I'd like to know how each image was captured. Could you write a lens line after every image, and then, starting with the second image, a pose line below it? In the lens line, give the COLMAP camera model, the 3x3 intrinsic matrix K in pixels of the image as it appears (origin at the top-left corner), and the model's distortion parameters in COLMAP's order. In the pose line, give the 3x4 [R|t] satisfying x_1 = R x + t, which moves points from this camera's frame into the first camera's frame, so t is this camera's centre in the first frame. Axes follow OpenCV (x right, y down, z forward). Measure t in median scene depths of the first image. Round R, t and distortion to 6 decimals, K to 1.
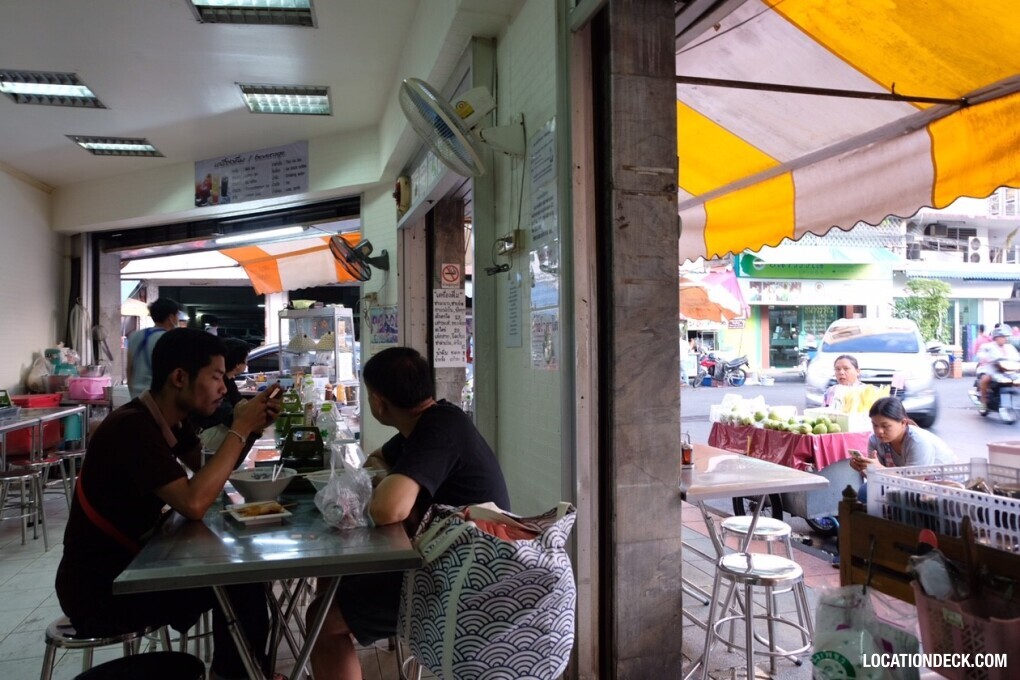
lens RADIAL K [[698.4, 0, 513.9], [0, 698.4, 334.3], [0, 0, 1]] dist [-0.046431, 0.059976]
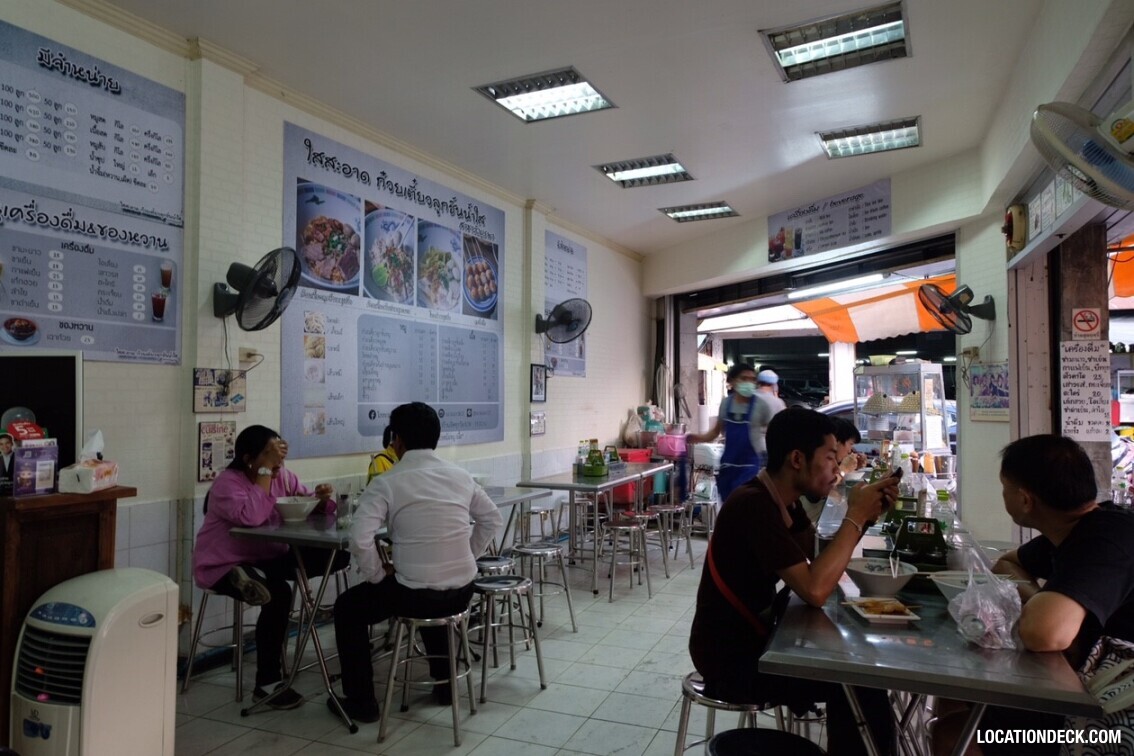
lens RADIAL K [[776.4, 0, 571.3], [0, 776.4, 371.7], [0, 0, 1]] dist [-0.046431, 0.059976]
pose [[0.790394, -0.008482, -0.612540, -0.022674], [-0.002360, 0.999855, -0.016889, -0.017358], [0.612594, 0.014794, 0.790259, -0.030831]]
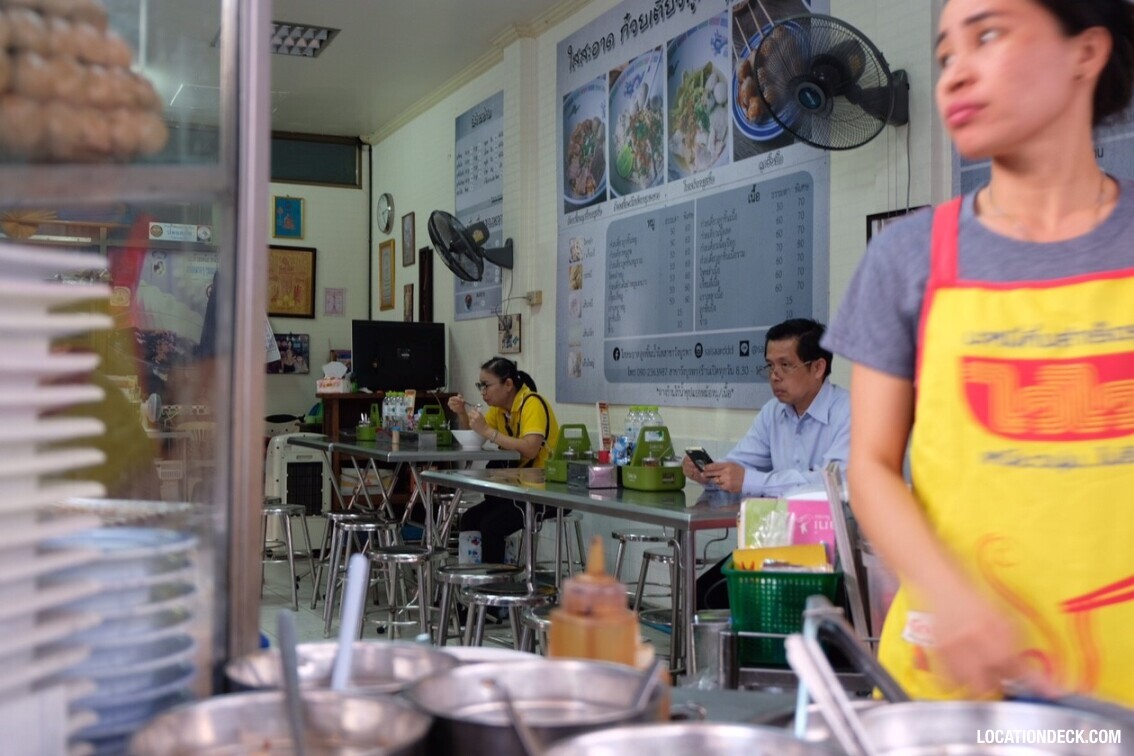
lens RADIAL K [[1205.5, 0, 580.6], [0, 1205.5, 376.4], [0, 0, 1]] dist [-0.004370, -0.001359]
pose [[-0.971286, 0.013474, -0.237532, -0.551704], [0.017742, 0.999717, -0.015841, 0.065039], [0.237252, -0.019600, -0.971250, 1.800244]]
